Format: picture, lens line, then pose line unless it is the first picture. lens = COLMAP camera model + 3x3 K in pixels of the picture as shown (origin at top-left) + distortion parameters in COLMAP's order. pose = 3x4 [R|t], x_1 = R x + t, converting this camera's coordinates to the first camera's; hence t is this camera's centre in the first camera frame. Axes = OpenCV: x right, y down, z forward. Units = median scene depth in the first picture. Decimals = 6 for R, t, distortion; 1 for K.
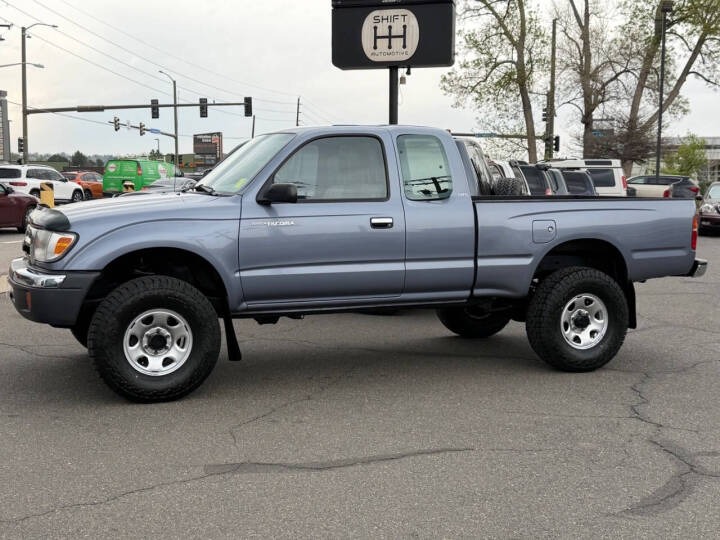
lens RADIAL K [[903.4, 0, 360.0], [0, 903.4, 270.0], [0, 0, 1]] dist [0.209451, -0.498666]
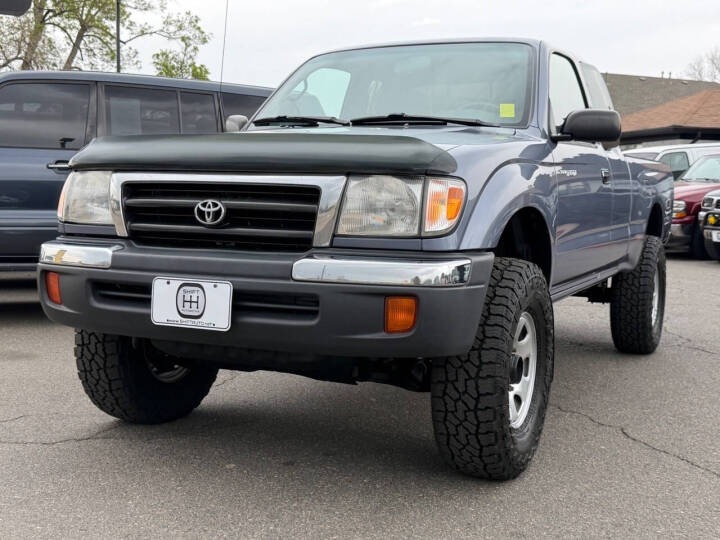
lens RADIAL K [[903.4, 0, 360.0], [0, 903.4, 270.0], [0, 0, 1]] dist [0.209451, -0.498666]
pose [[0.742297, -0.053900, 0.667900, -0.570708], [0.056270, 0.998253, 0.018022, -0.001000], [-0.667704, 0.024205, 0.744033, 0.527180]]
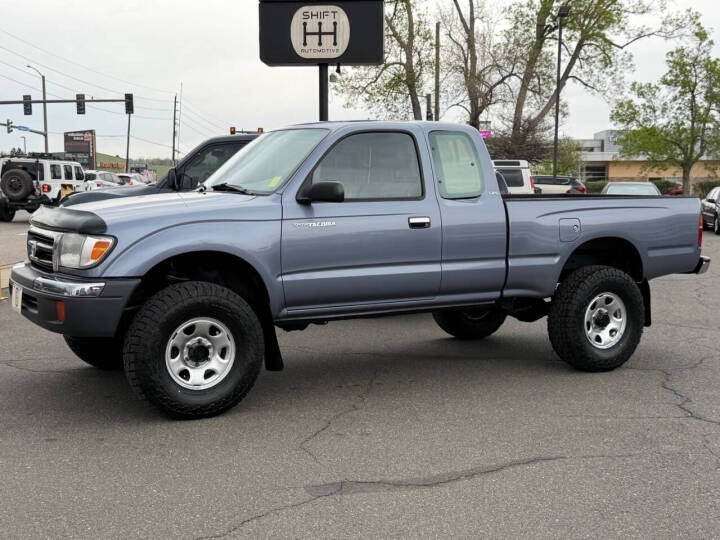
lens RADIAL K [[903.4, 0, 360.0], [0, 903.4, 270.0], [0, 0, 1]] dist [0.209451, -0.498666]
pose [[0.990338, -0.014808, 0.137881, -0.156115], [0.014847, 0.999889, 0.000743, -0.003113], [-0.137877, 0.001312, 0.990448, 0.052798]]
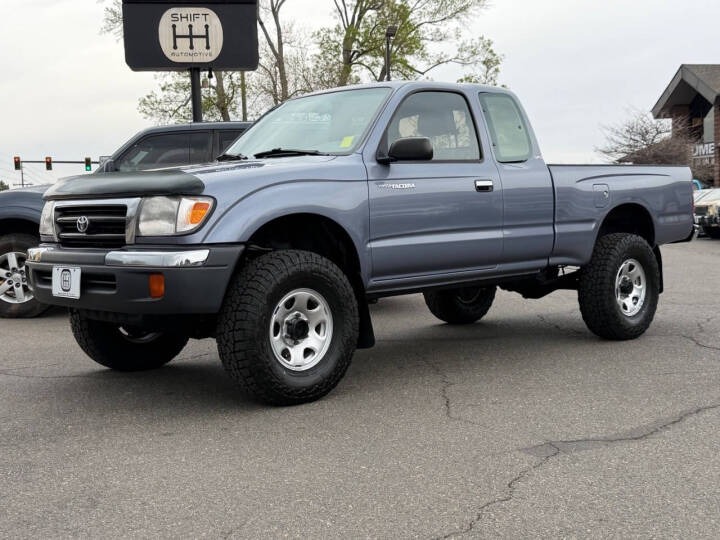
lens RADIAL K [[903.4, 0, 360.0], [0, 903.4, 270.0], [0, 0, 1]] dist [0.209451, -0.498666]
pose [[0.931068, -0.057080, 0.360353, -0.386272], [0.070012, 0.997283, -0.022925, 0.040159], [-0.358065, 0.046574, 0.932534, 0.181794]]
